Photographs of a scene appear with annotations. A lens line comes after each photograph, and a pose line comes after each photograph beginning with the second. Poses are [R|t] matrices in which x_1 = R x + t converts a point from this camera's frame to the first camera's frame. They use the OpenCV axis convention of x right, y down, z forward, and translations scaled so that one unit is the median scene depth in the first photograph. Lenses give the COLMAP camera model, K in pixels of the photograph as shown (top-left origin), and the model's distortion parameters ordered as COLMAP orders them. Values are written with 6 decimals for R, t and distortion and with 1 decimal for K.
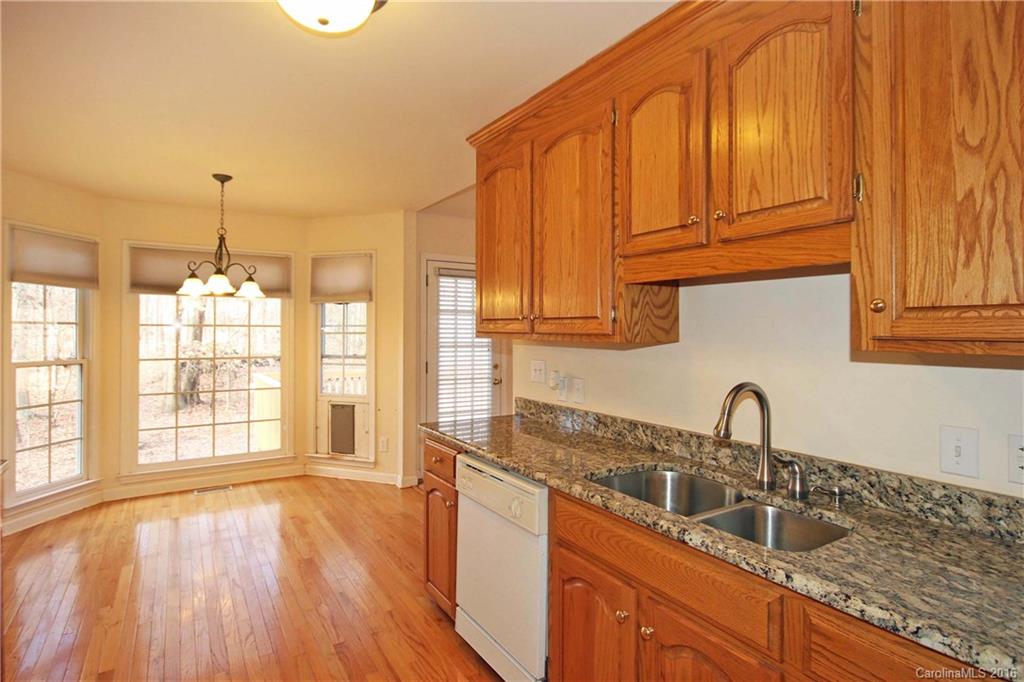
lens RADIAL K [[552.5, 0, 529.6], [0, 552.5, 328.1], [0, 0, 1]] dist [0.003488, 0.000736]
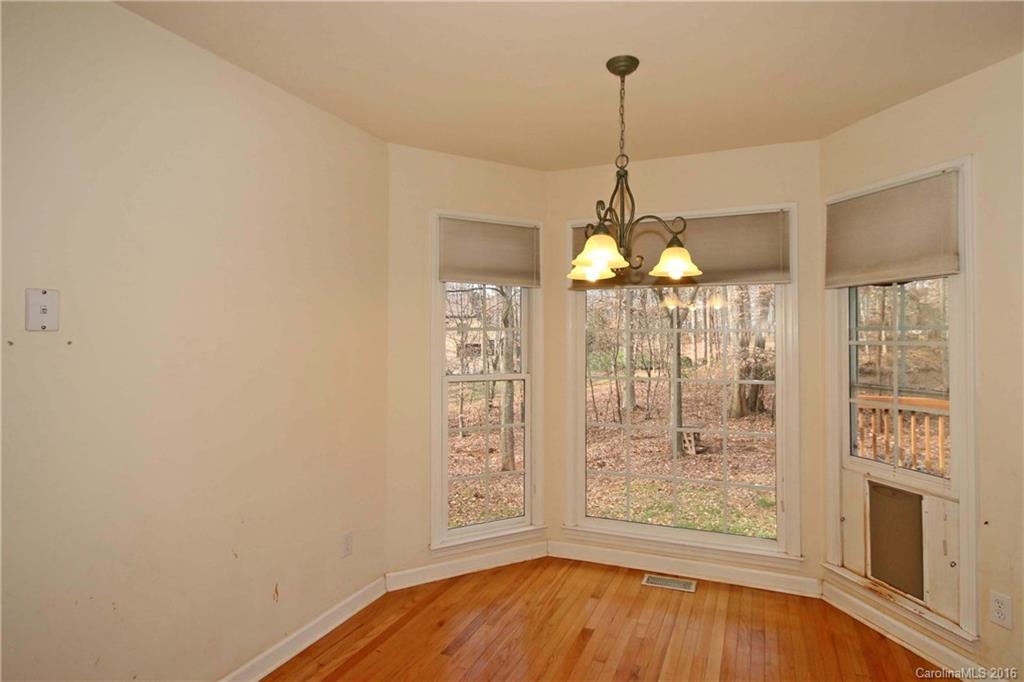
lens RADIAL K [[552.5, 0, 529.6], [0, 552.5, 328.1], [0, 0, 1]] dist [0.003488, 0.000736]
pose [[0.567121, -0.012375, -0.823542, -0.114589], [0.003722, 0.999915, -0.012462, -0.000348], [0.823626, 0.004002, 0.567119, 0.454409]]
